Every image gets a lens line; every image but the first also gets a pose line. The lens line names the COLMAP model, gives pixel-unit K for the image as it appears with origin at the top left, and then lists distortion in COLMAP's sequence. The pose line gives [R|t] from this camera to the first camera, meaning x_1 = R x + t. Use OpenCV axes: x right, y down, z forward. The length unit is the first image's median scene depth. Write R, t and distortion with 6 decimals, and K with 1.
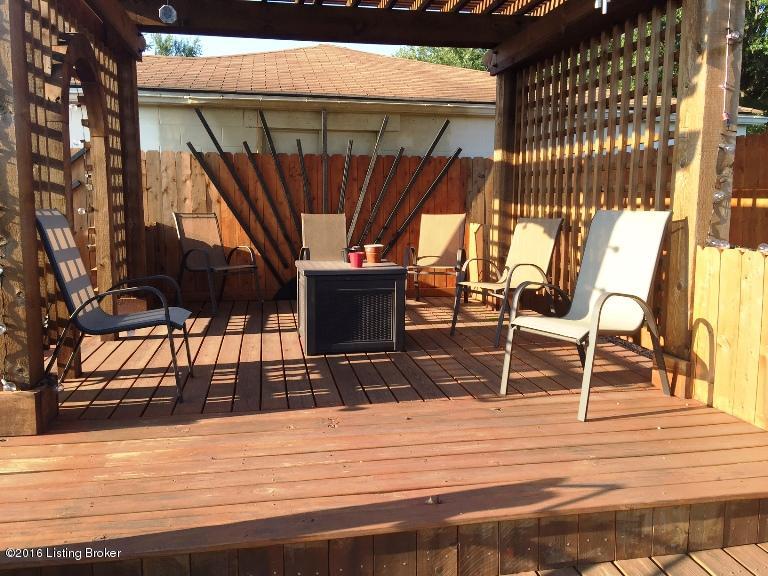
lens RADIAL K [[644.1, 0, 388.4], [0, 644.1, 282.3], [0, 0, 1]] dist [0.073142, -0.134418]
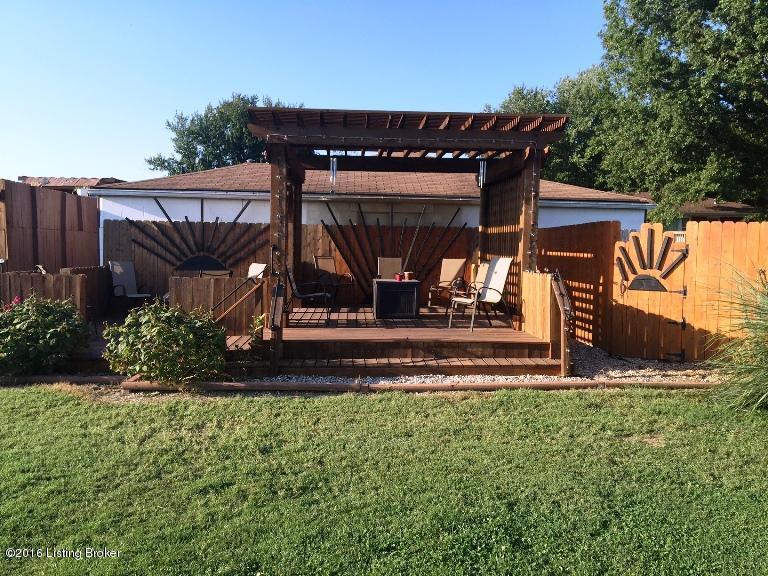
lens RADIAL K [[644.1, 0, 389.0], [0, 644.1, 285.3], [0, 0, 1]] dist [0.073142, -0.134418]
pose [[0.991198, 0.022432, -0.130476, 0.145611], [-0.030904, 0.997518, -0.063270, 0.094065], [0.128733, 0.066745, 0.989431, -0.857593]]
